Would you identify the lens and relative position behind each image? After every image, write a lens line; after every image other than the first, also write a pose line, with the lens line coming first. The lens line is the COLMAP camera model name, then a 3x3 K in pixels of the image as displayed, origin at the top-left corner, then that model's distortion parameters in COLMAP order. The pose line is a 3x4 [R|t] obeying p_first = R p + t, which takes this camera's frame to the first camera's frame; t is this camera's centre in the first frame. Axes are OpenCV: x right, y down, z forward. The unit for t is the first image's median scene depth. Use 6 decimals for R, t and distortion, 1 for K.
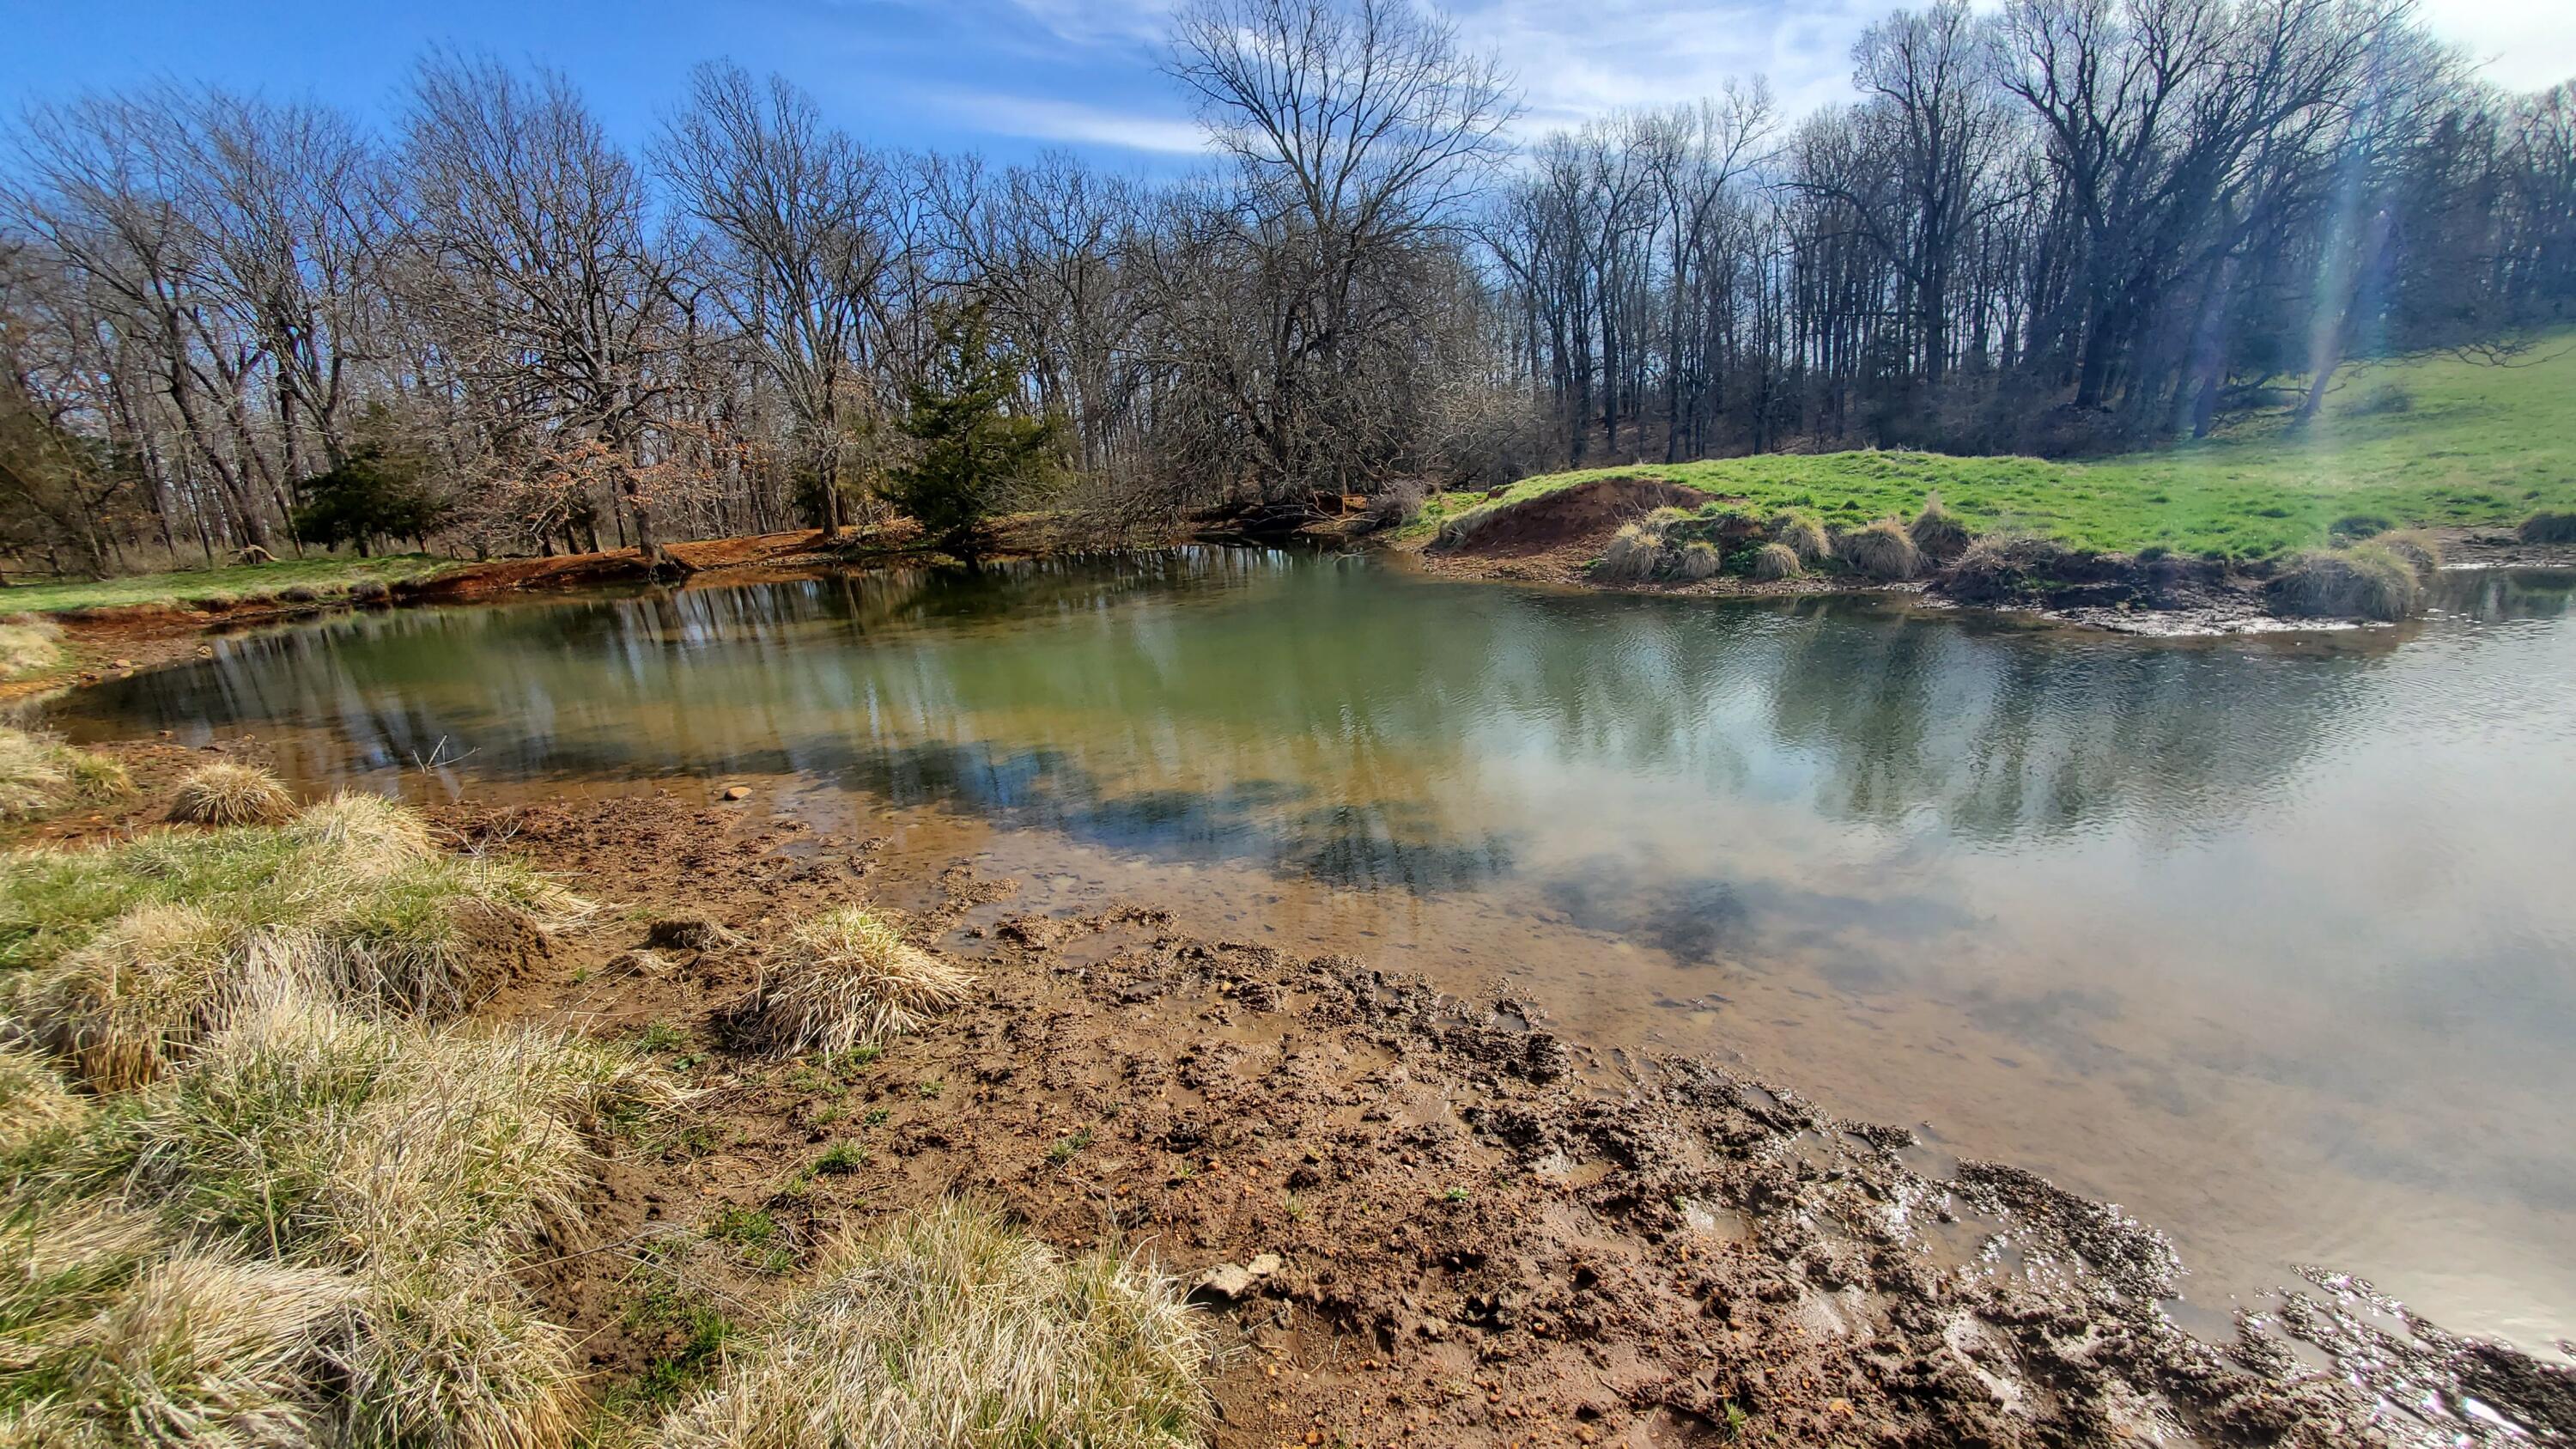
lens RADIAL K [[991.4, 0, 1289.6], [0, 991.4, 726.0], [0, 0, 1]] dist [0.001459, -0.000111]
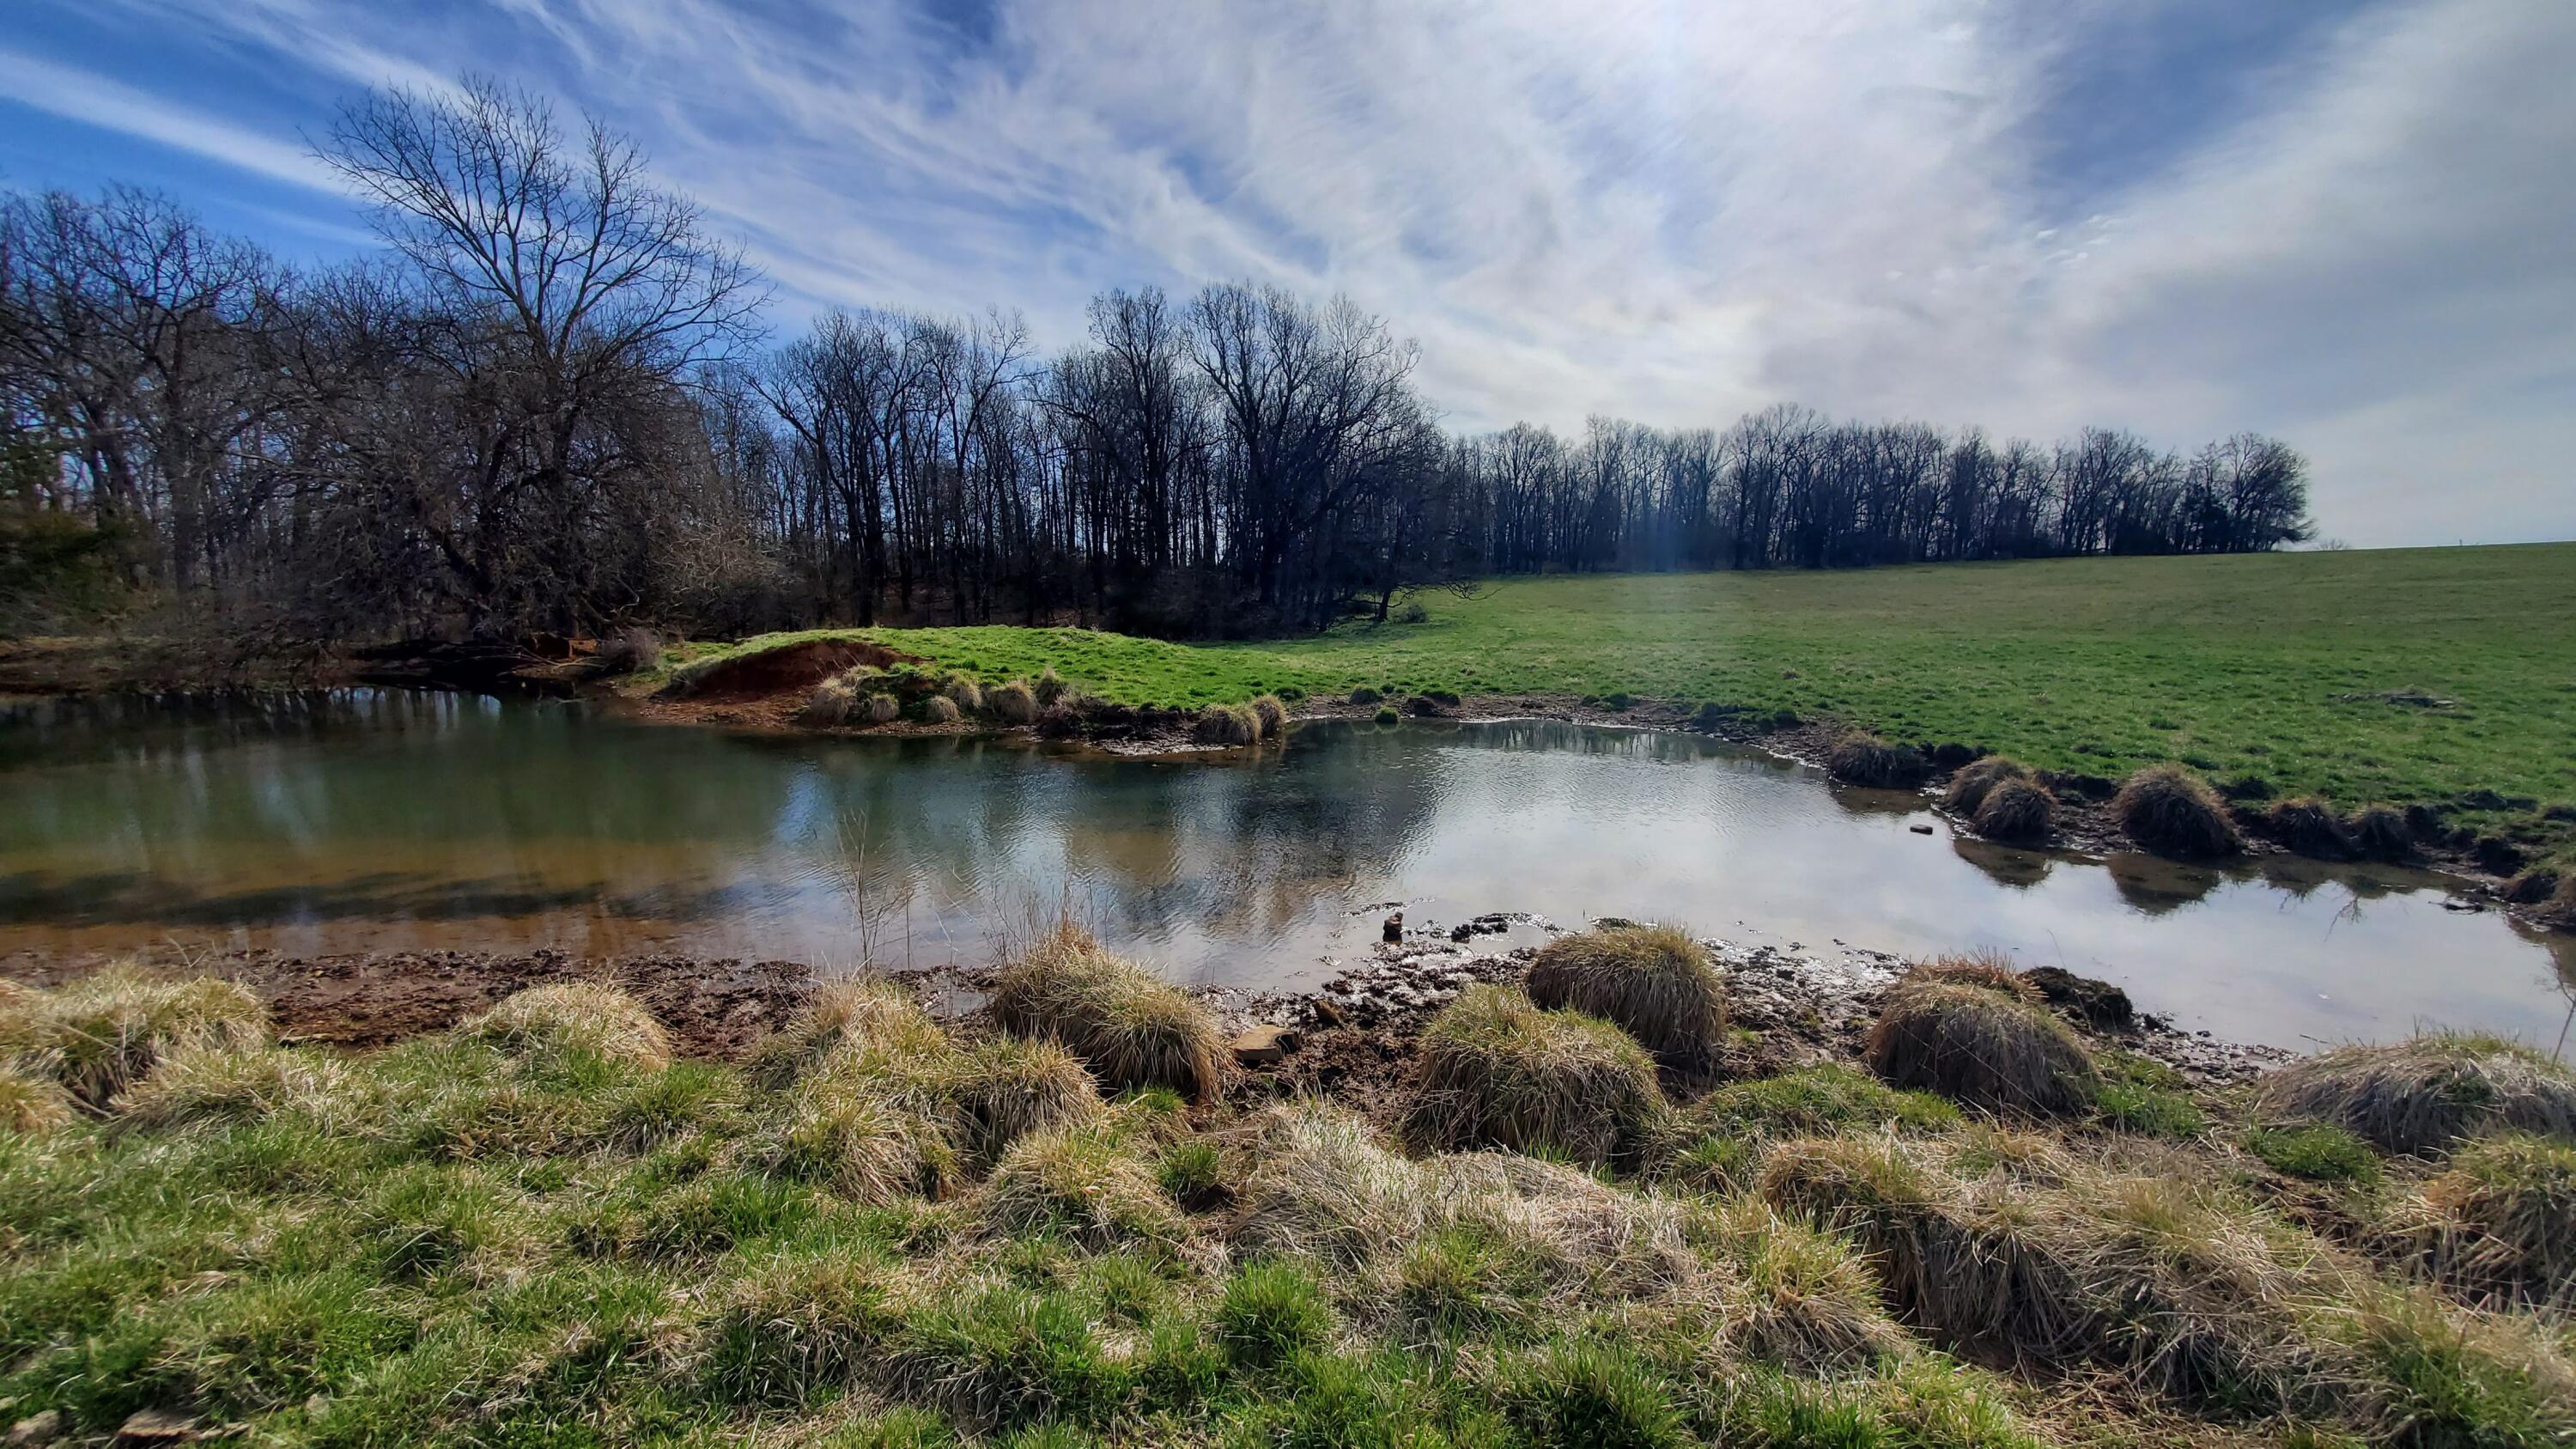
lens RADIAL K [[1012.2, 0, 1276.4], [0, 1012.2, 721.1], [0, 0, 1]] dist [0.000576, -0.002243]
pose [[0.804140, 0.007441, 0.594394, 0.026707], [0.086781, 0.987739, -0.129769, 0.030307], [-0.588072, 0.155935, 0.793635, -0.158181]]
